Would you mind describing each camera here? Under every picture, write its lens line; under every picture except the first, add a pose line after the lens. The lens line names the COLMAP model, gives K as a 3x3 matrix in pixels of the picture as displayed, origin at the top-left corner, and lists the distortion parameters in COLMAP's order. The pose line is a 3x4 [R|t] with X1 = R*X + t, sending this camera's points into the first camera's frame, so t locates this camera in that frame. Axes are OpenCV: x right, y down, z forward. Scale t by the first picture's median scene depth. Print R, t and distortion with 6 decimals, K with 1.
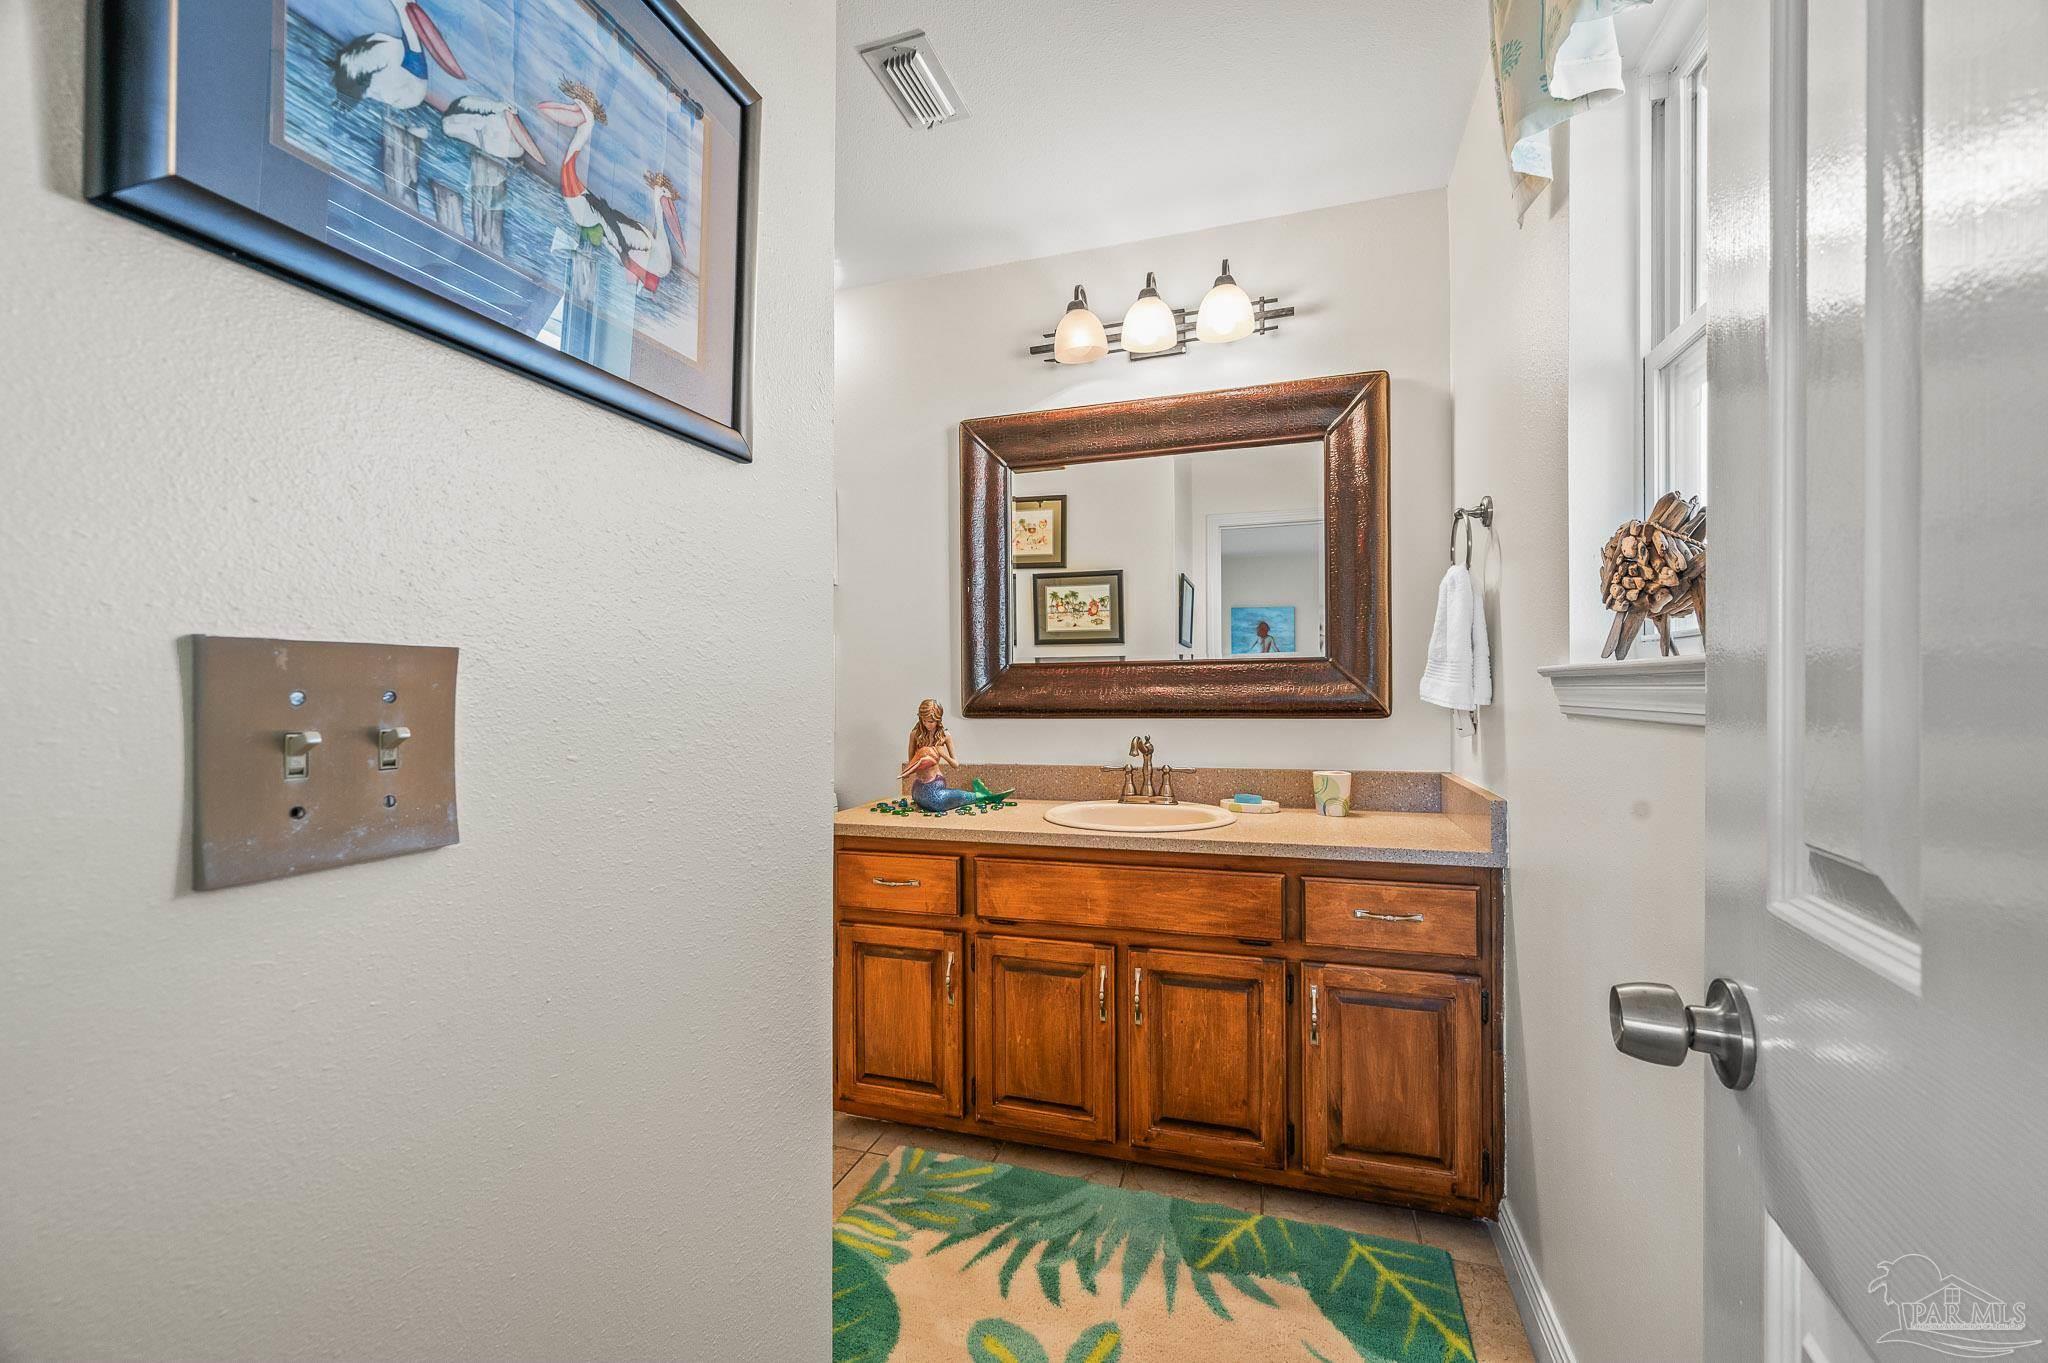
lens RADIAL K [[806.5, 0, 1026.3], [0, 806.5, 694.1], [0, 0, 1]] dist [-0.000021, -0.000985]
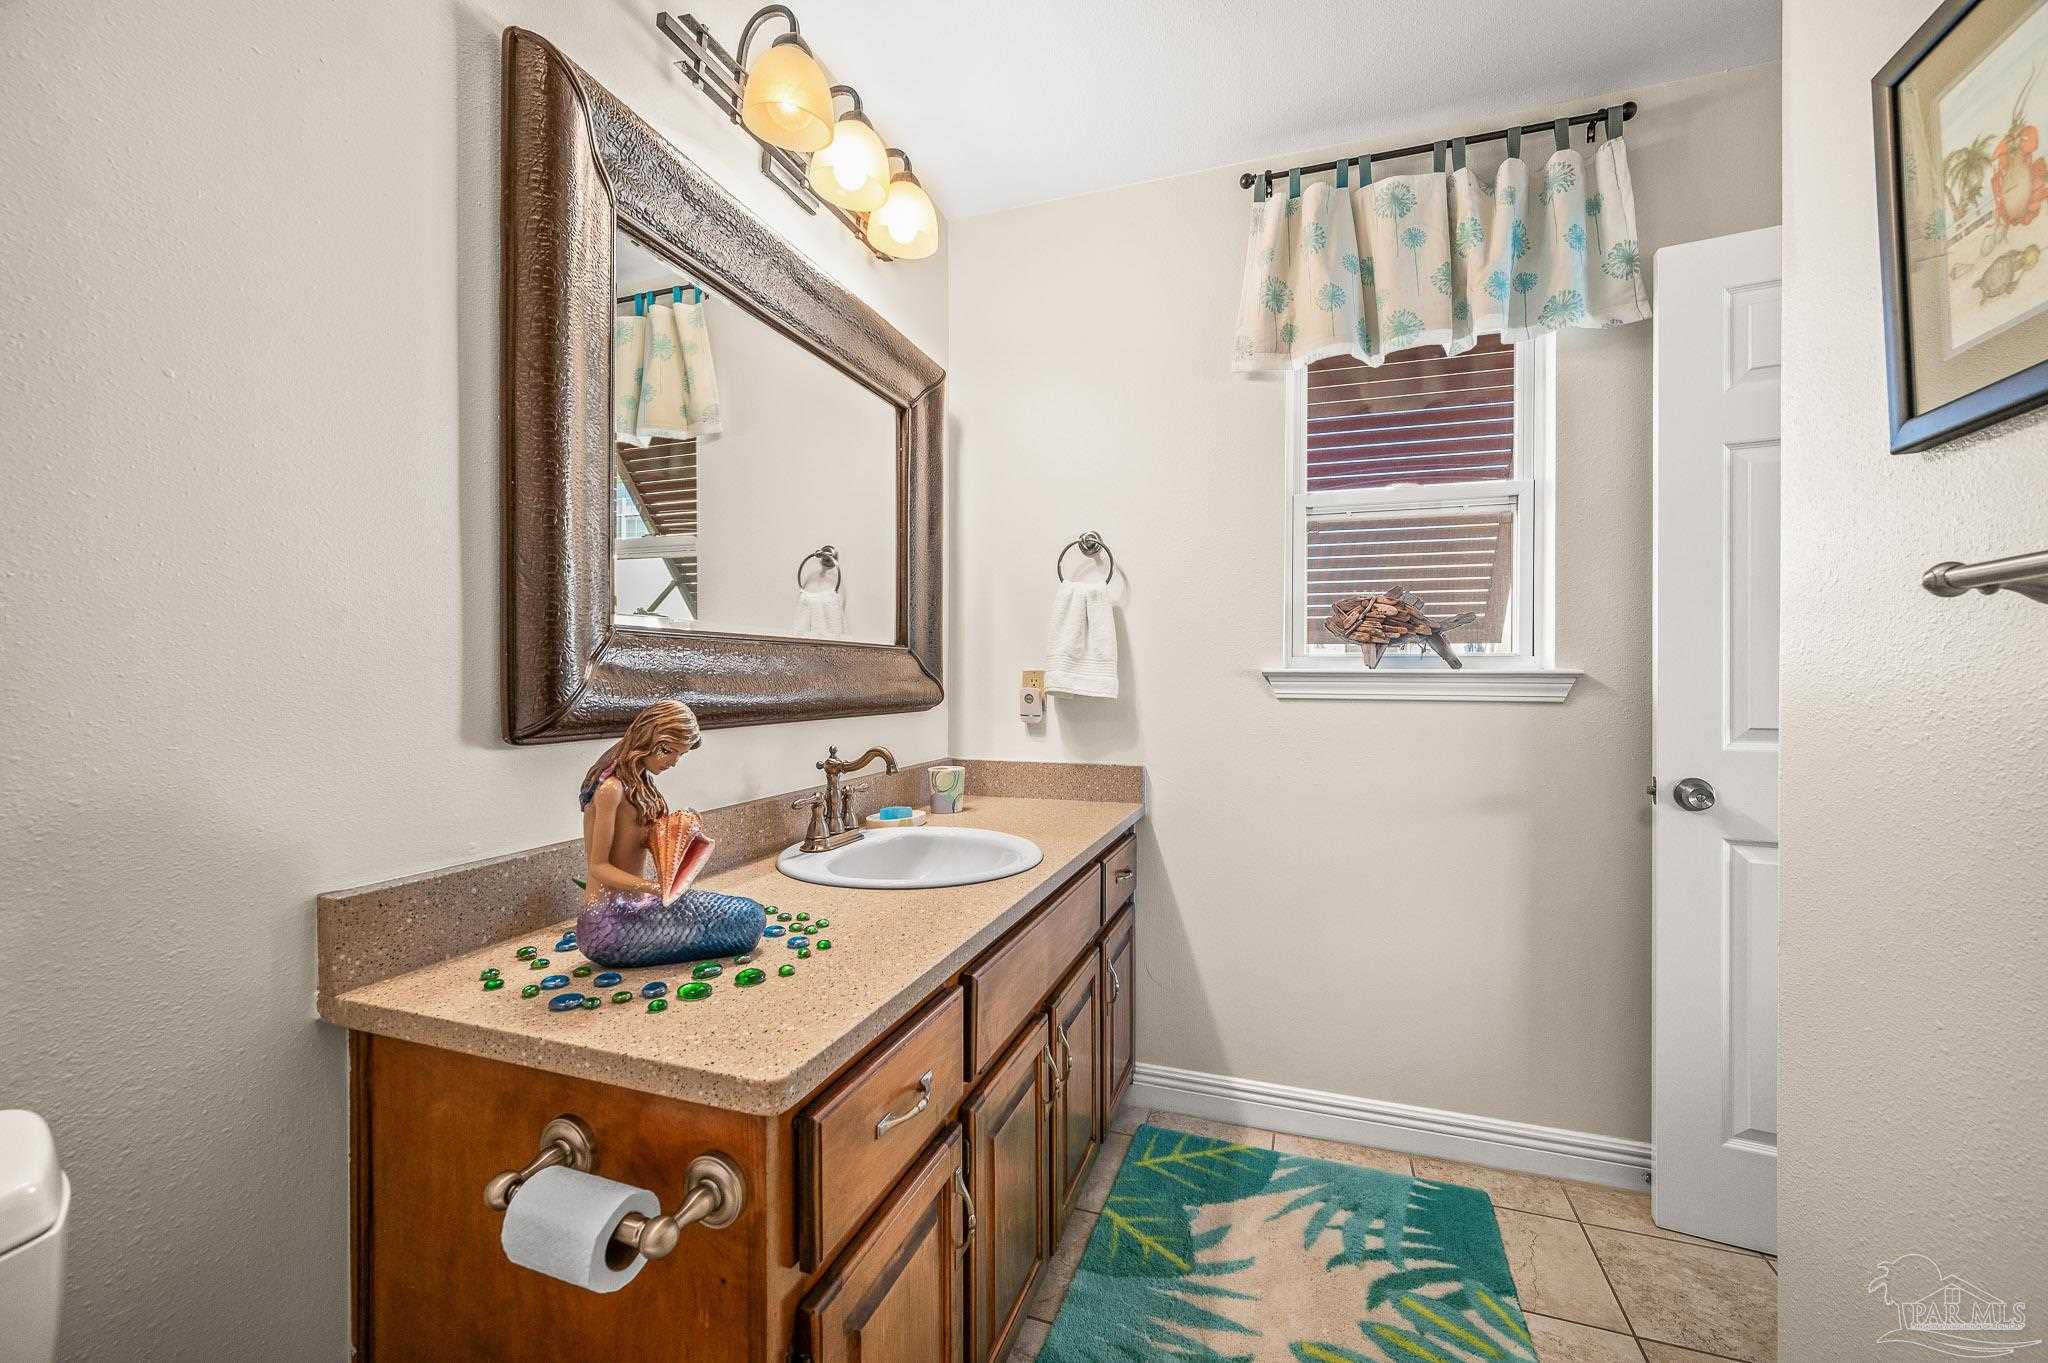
lens RADIAL K [[806.5, 0, 1023.7], [0, 806.5, 684.3], [0, 0, 1]] dist [-0.000021, -0.000985]
pose [[0.033852, 0.008186, 0.999393, -0.799022], [-0.006422, 0.999948, -0.007973, 0.010598], [-0.999406, -0.006148, 0.033903, 1.201198]]
